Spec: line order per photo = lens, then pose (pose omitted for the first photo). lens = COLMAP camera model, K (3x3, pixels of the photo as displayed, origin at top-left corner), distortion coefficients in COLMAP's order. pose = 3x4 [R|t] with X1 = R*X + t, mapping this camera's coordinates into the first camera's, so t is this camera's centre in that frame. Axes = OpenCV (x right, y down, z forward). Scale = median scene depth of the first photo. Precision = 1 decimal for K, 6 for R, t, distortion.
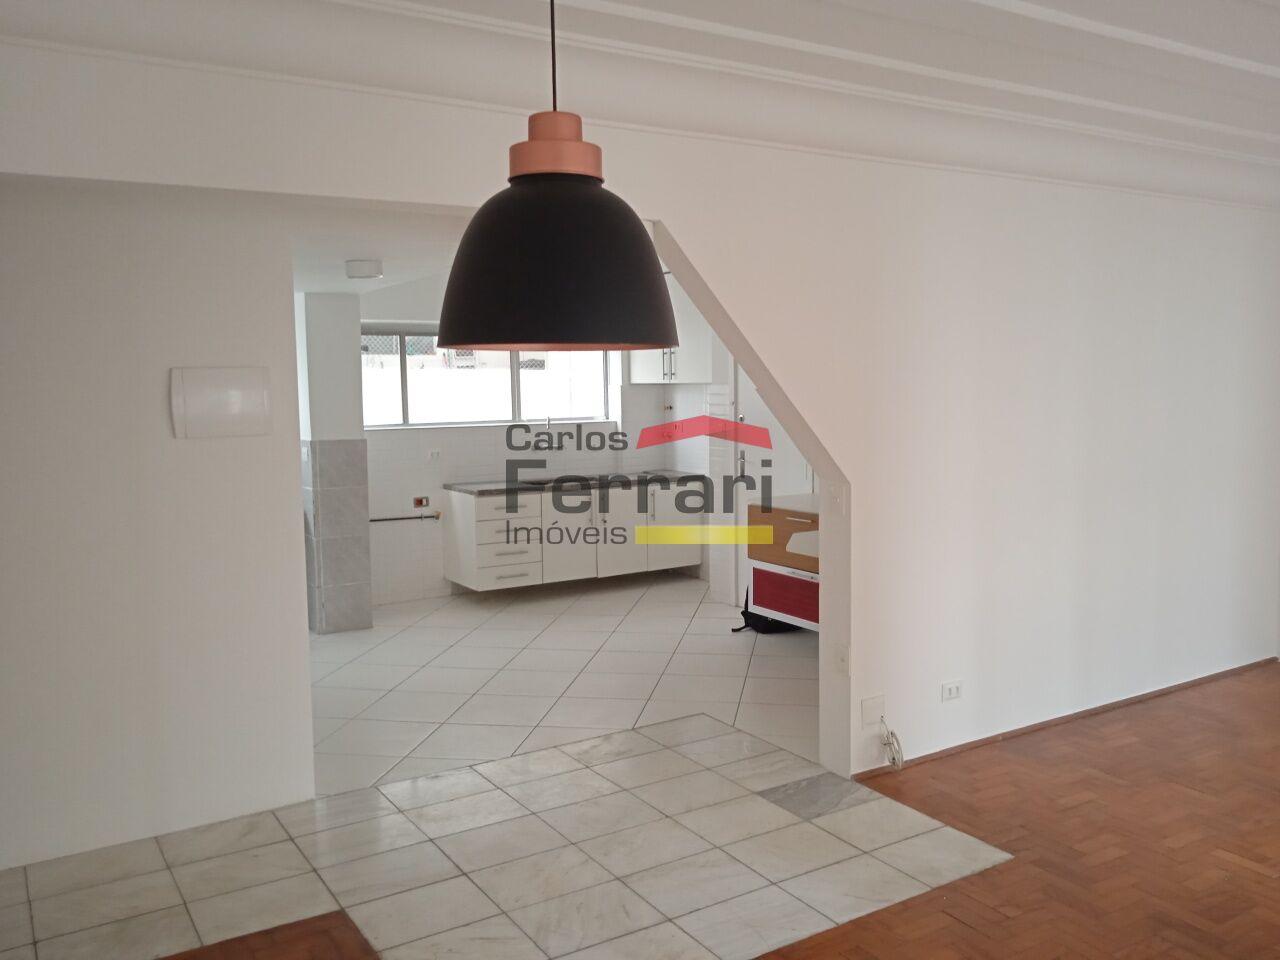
lens RADIAL K [[1062.7, 0, 636.5], [0, 1062.7, 475.8], [0, 0, 1]] dist [0.061767, -0.058449]
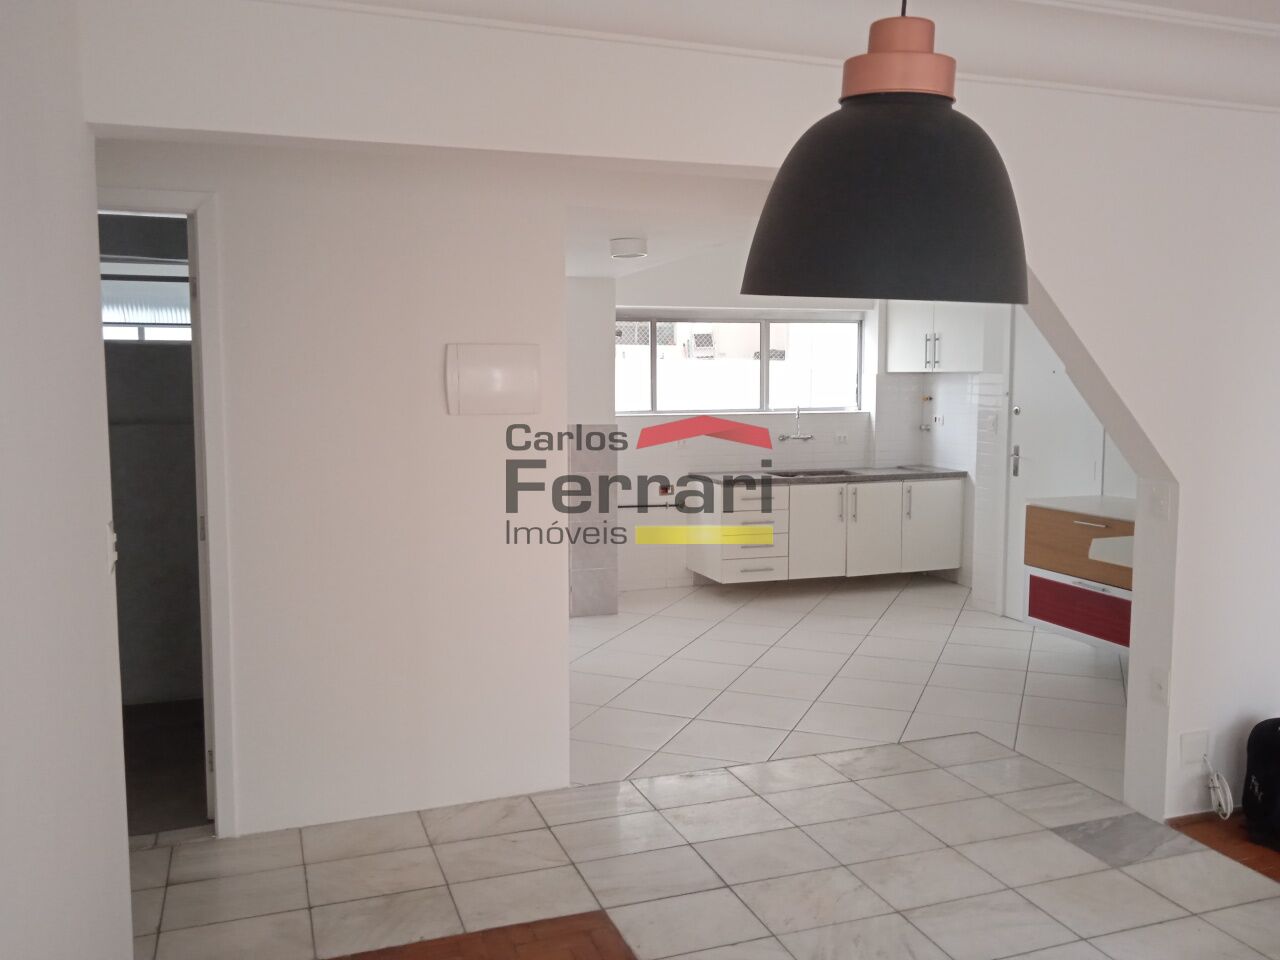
lens RADIAL K [[1062.7, 0, 634.7], [0, 1062.7, 478.0], [0, 0, 1]] dist [0.061767, -0.058449]
pose [[0.976943, 0.031338, -0.211188, -0.043182], [-0.030120, 0.999506, 0.008978, 0.009381], [0.211365, -0.002410, 0.977404, 0.060497]]
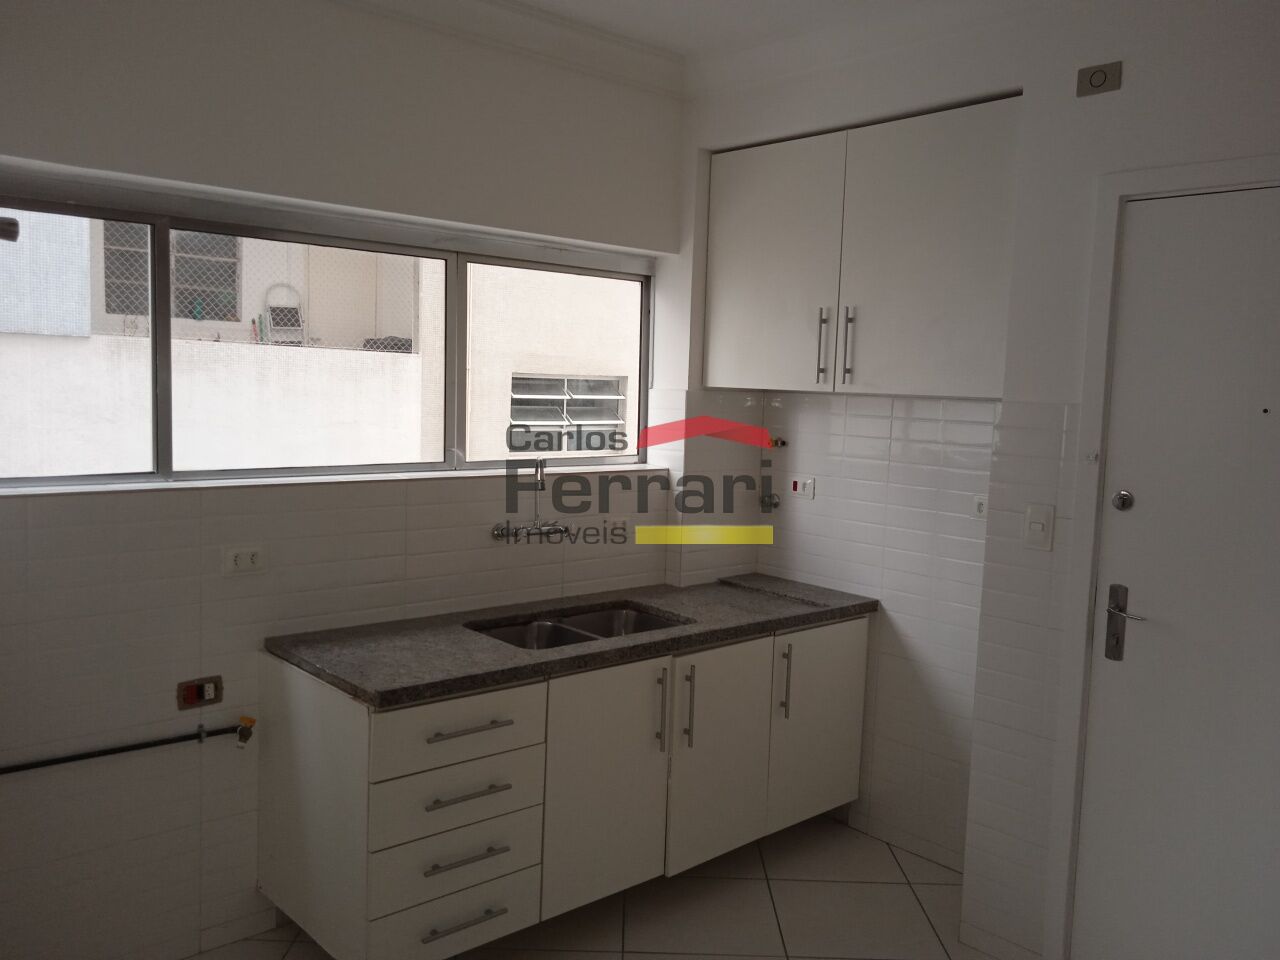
lens RADIAL K [[1062.7, 0, 641.4], [0, 1062.7, 476.6], [0, 0, 1]] dist [0.061767, -0.058449]
pose [[0.983249, 0.032059, 0.179426, -0.224870], [-0.032273, 0.999478, -0.001728, -0.095159], [-0.179387, -0.004091, 0.983770, 1.128760]]
